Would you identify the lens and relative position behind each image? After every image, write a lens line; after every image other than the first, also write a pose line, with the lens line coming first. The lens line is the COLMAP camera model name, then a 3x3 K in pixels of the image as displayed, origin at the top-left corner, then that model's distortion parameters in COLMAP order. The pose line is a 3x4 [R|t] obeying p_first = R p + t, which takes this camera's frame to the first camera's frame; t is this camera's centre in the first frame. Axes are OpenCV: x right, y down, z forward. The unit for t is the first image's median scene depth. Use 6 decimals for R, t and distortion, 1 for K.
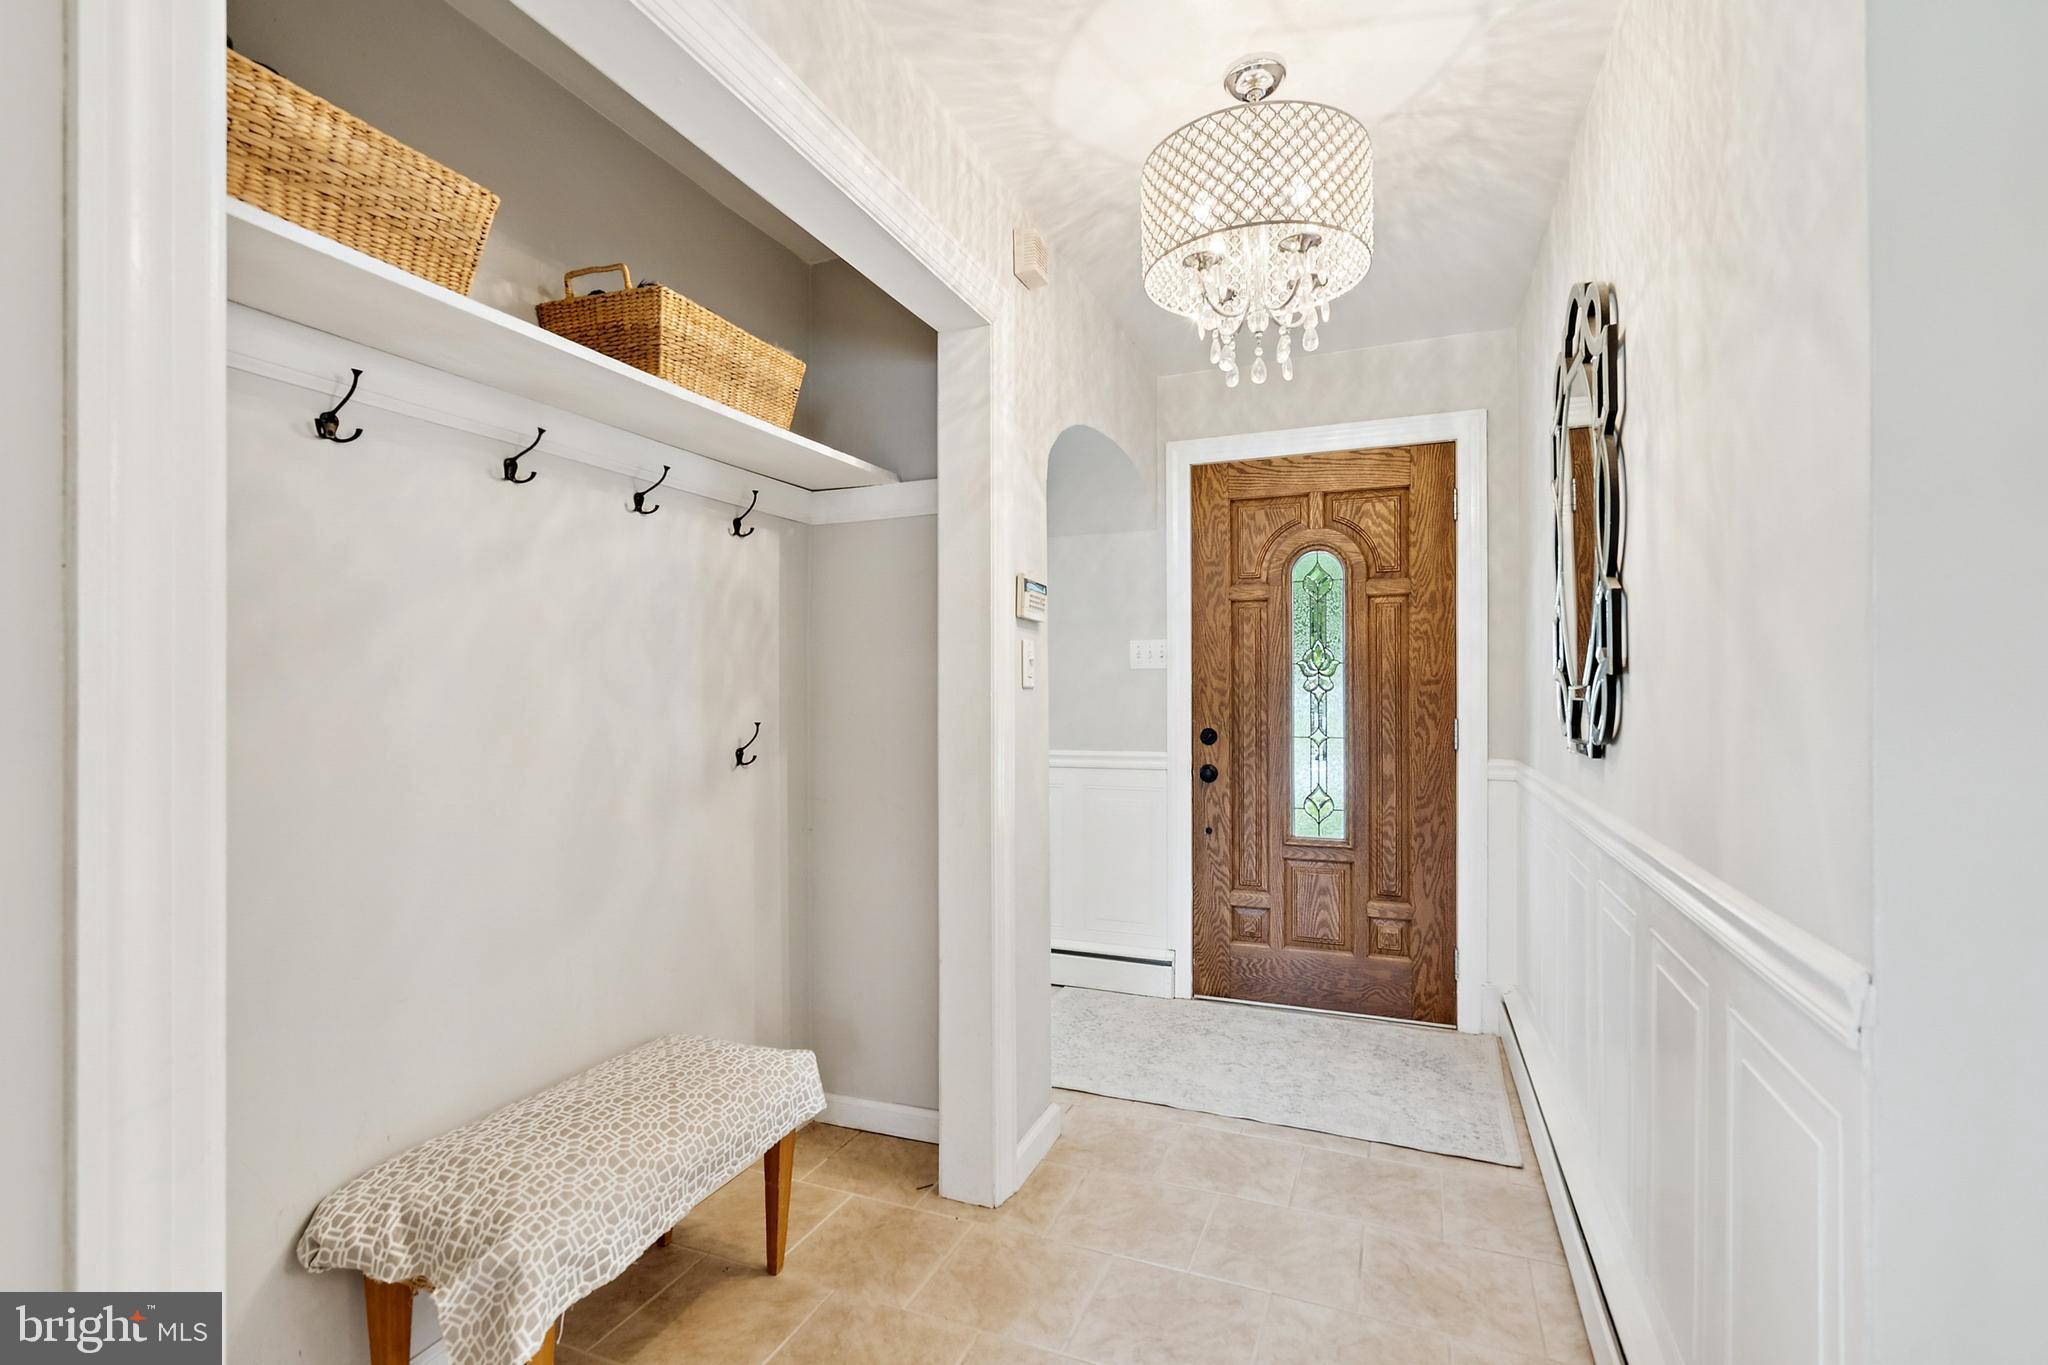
lens RADIAL K [[936.8, 0, 1028.4], [0, 936.8, 679.8], [0, 0, 1]] dist [-0.000469, -0.000070]
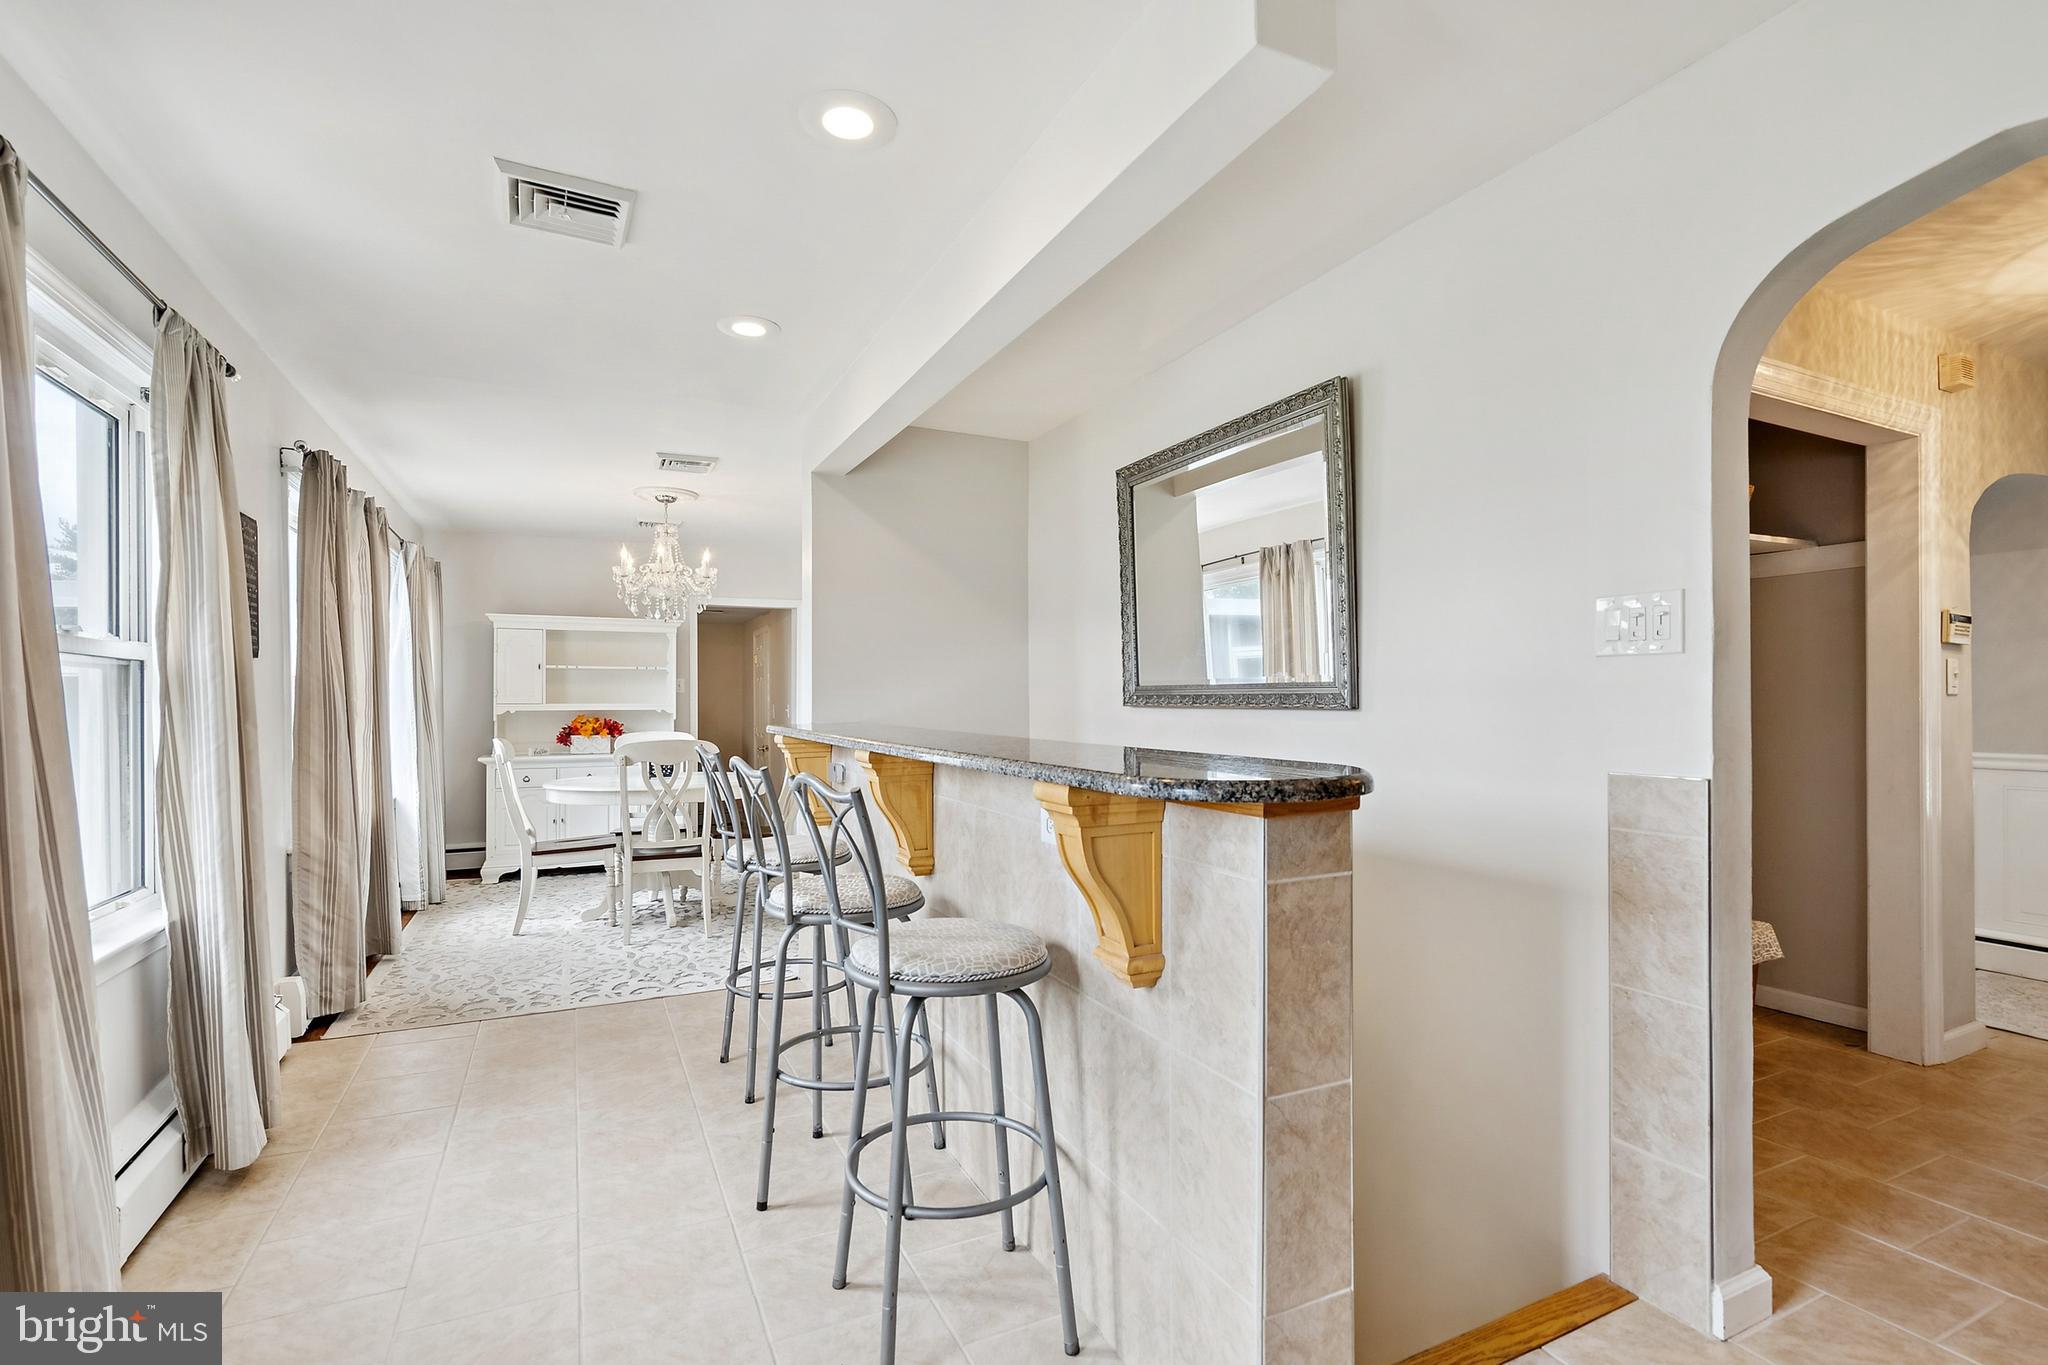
lens RADIAL K [[936.8, 0, 1023.3], [0, 936.8, 695.9], [0, 0, 1]] dist [-0.000469, -0.000070]
pose [[0.740535, -0.000668, -0.672018, -0.089764], [-0.003712, 0.999980, -0.005084, 0.022144], [0.672008, 0.006259, 0.740518, -0.921724]]
